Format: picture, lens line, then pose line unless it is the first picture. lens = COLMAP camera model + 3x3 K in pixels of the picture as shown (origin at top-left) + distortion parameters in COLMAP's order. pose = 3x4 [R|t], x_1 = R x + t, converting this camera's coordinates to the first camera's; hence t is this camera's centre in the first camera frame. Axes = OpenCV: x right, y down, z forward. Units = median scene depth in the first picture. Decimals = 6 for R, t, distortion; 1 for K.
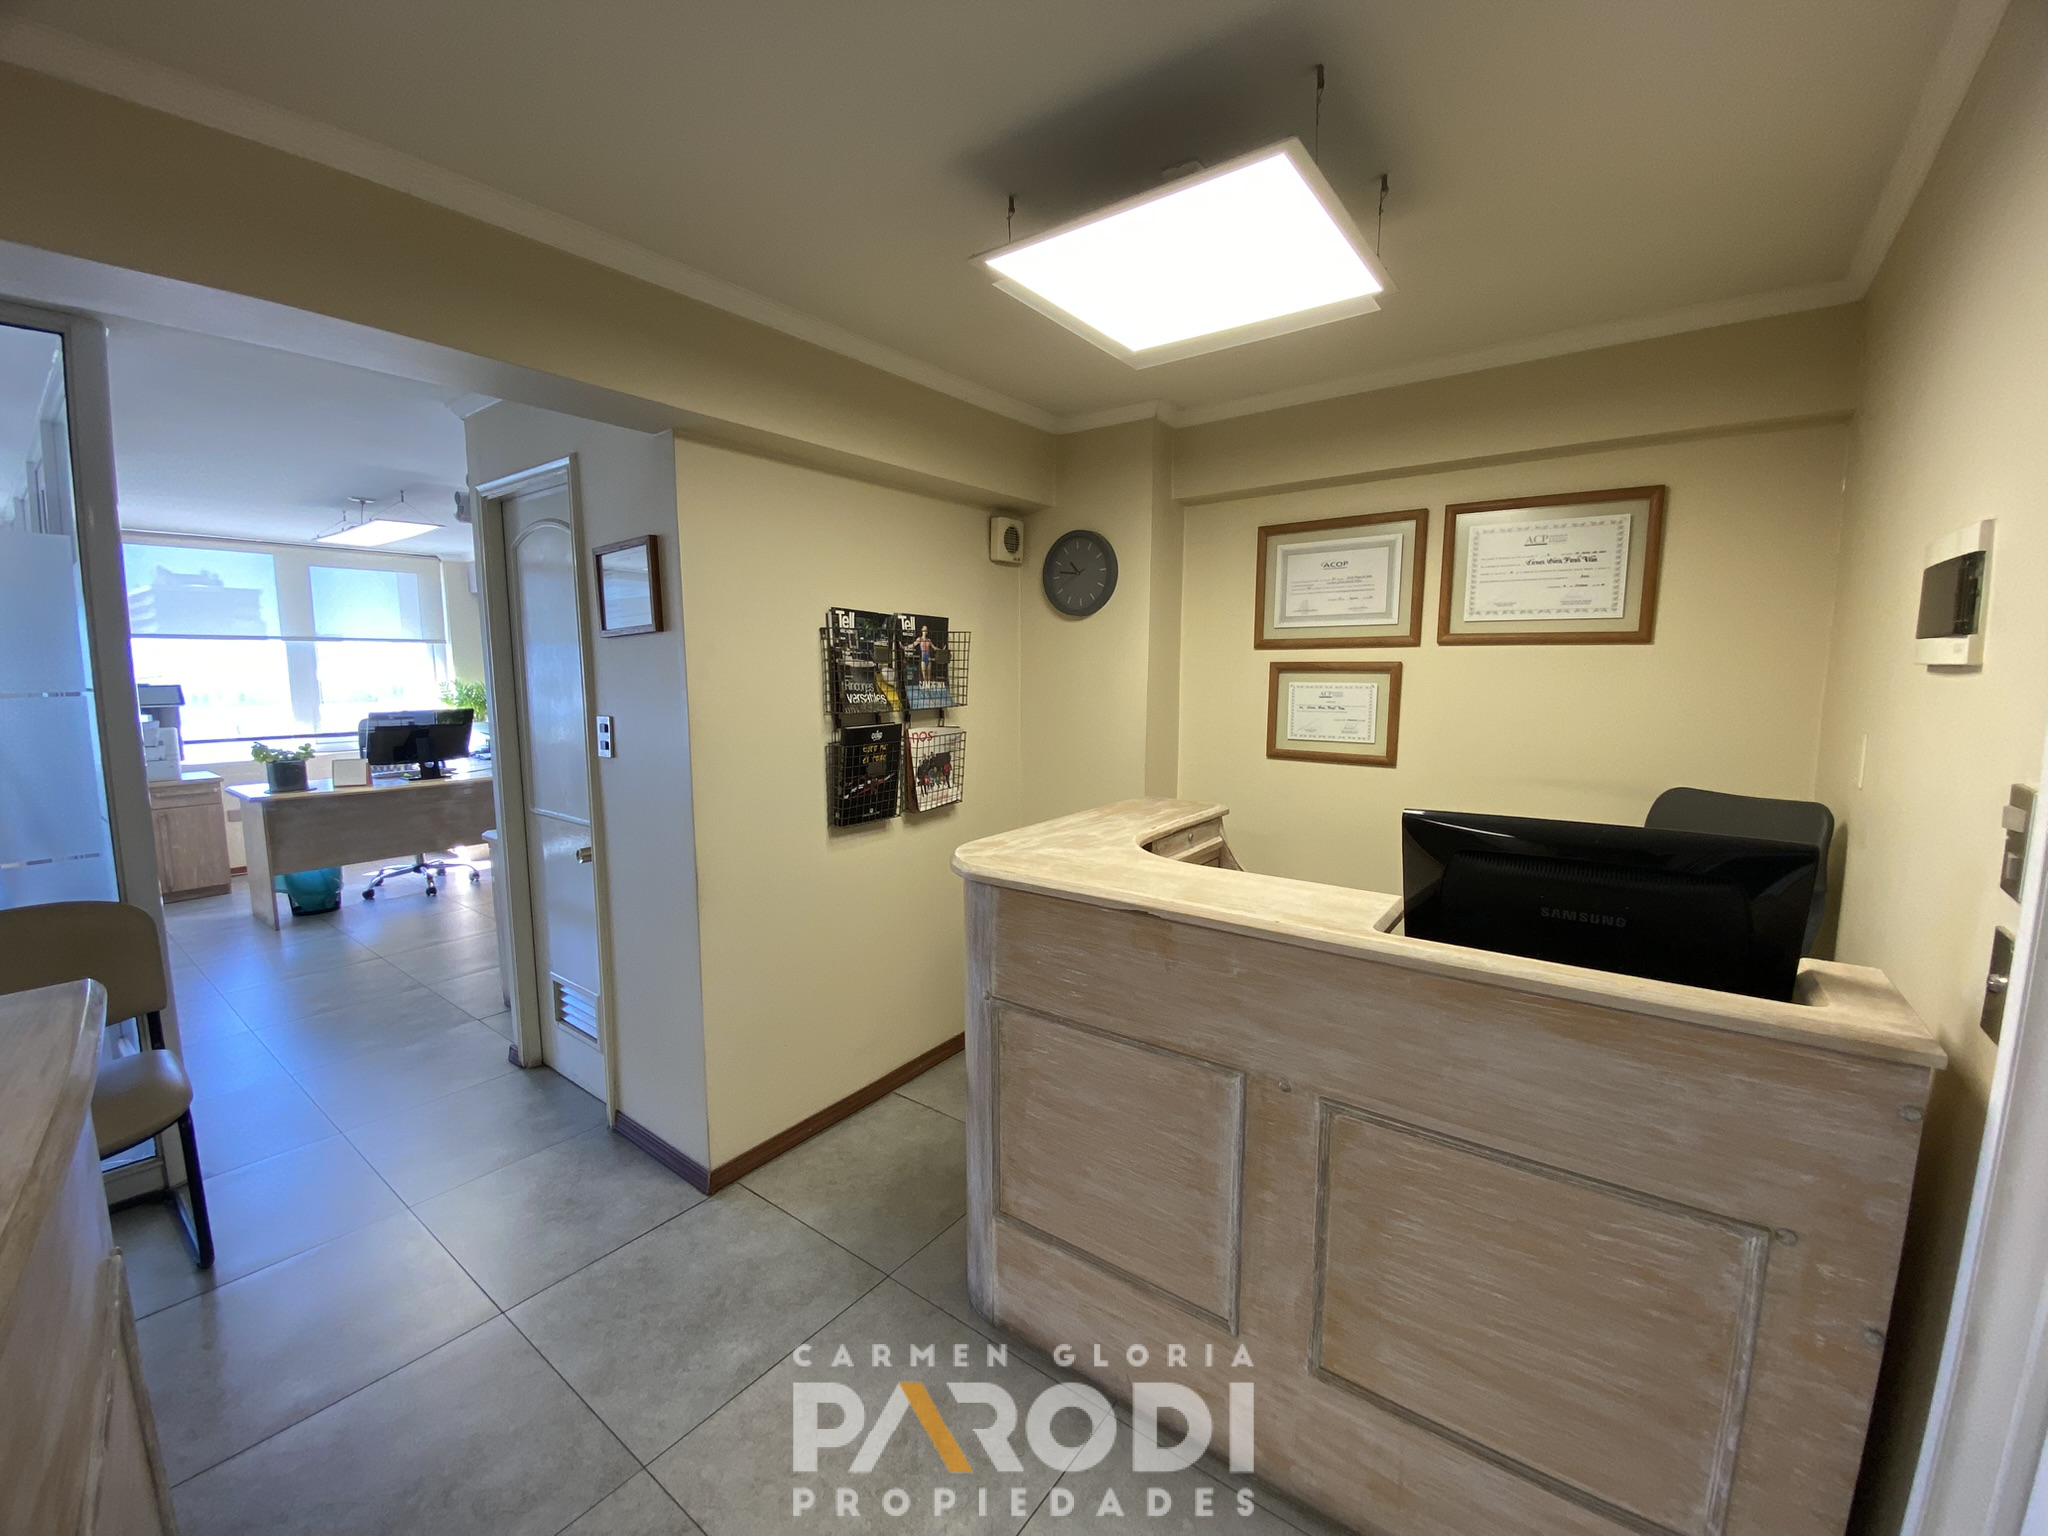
lens RADIAL K [[816.9, 0, 1010.8], [0, 816.9, 758.1], [0, 0, 1]] dist [0.010172, -0.013893]
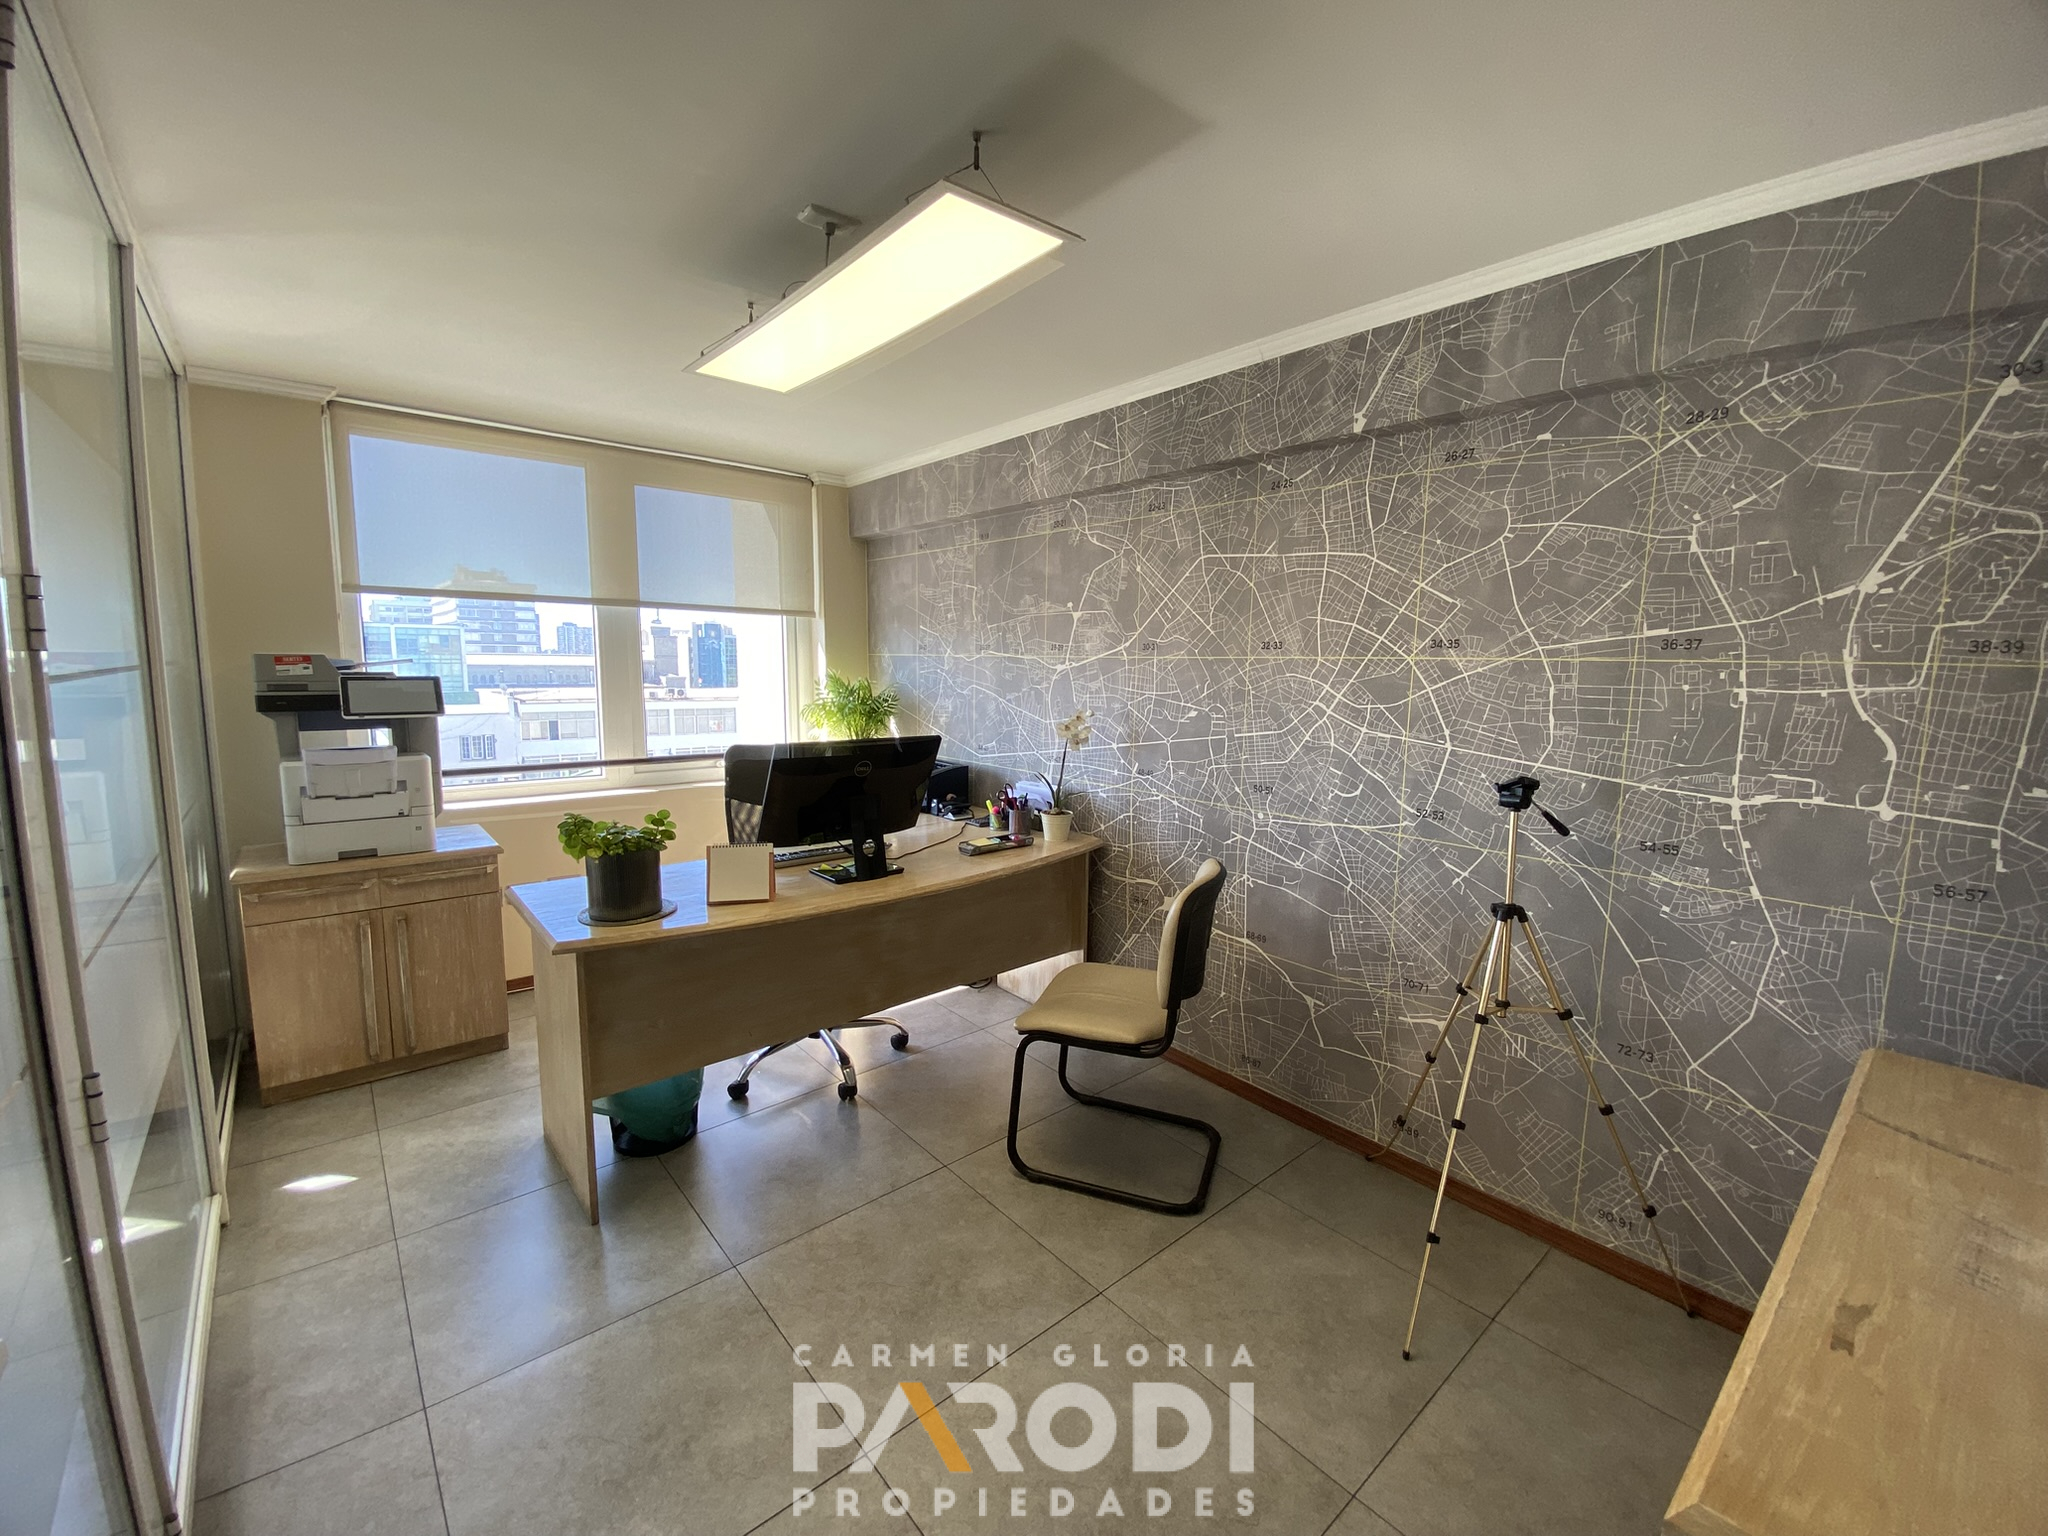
lens RADIAL K [[816.9, 0, 1051.4], [0, 816.9, 768.4], [0, 0, 1]] dist [0.010172, -0.013893]
pose [[0.980876, 0.040014, -0.190478, -1.089437], [-0.036548, 0.999097, 0.021678, -0.118091], [0.191174, -0.014302, 0.981452, 1.150133]]
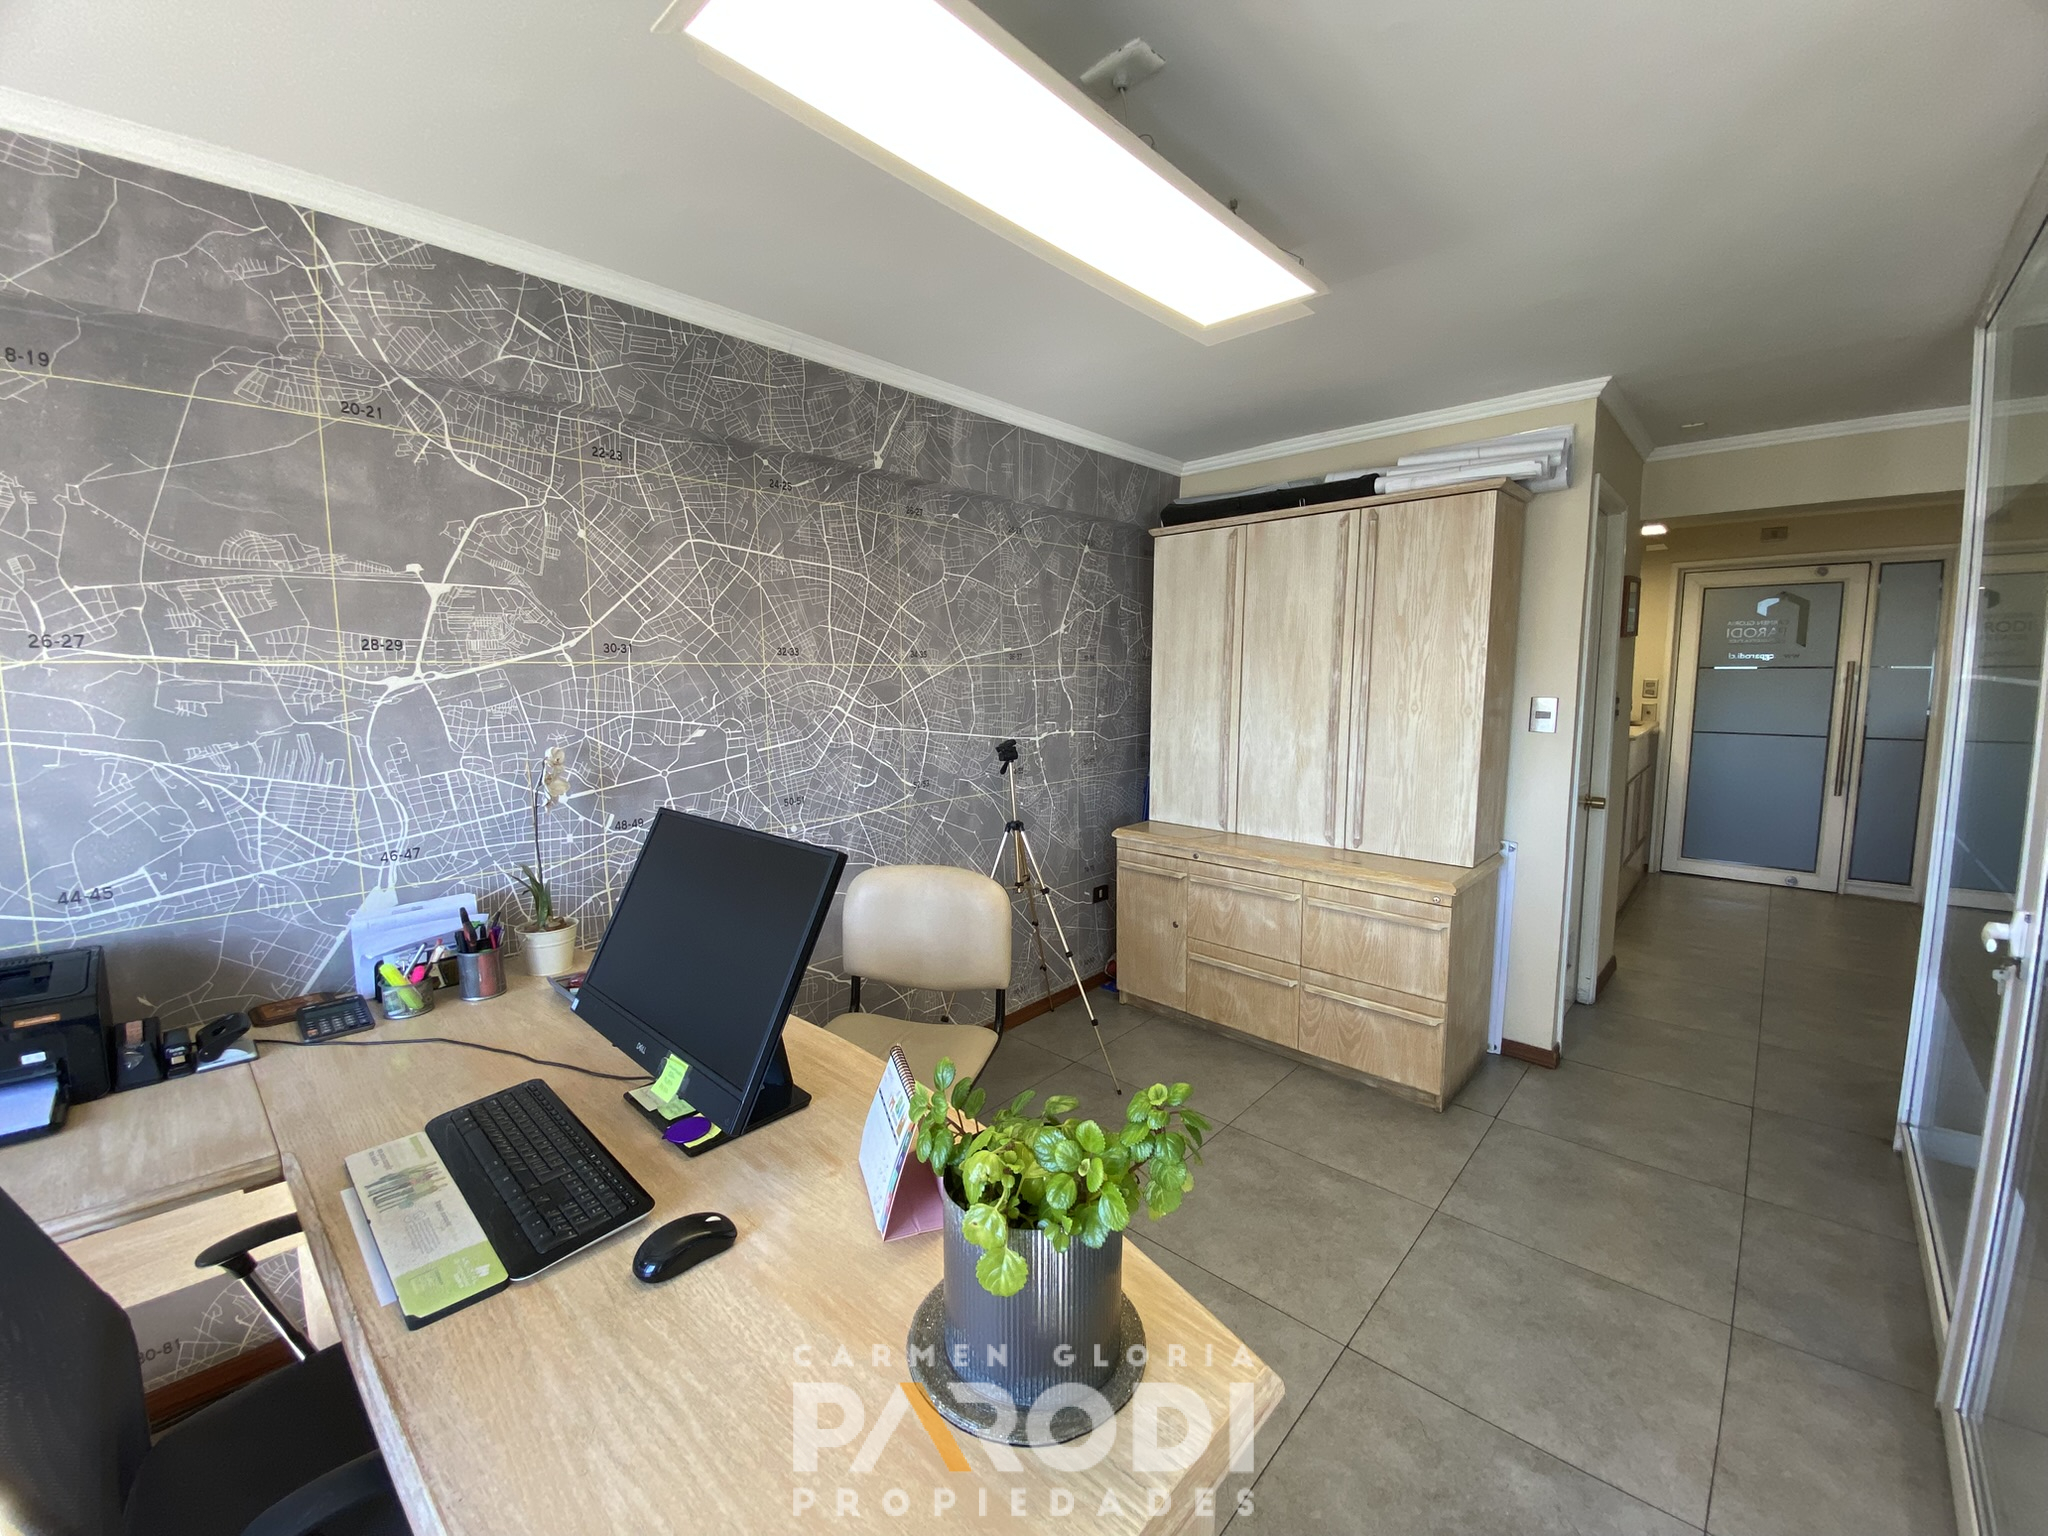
lens RADIAL K [[816.9, 0, 1028.1], [0, 816.9, 779.4], [0, 0, 1]] dist [0.010172, -0.013893]
pose [[0.090545, -0.119447, 0.988703, -1.947179], [0.124546, 0.986345, 0.107756, -0.174793], [-0.988074, 0.113382, 0.104186, 1.805666]]
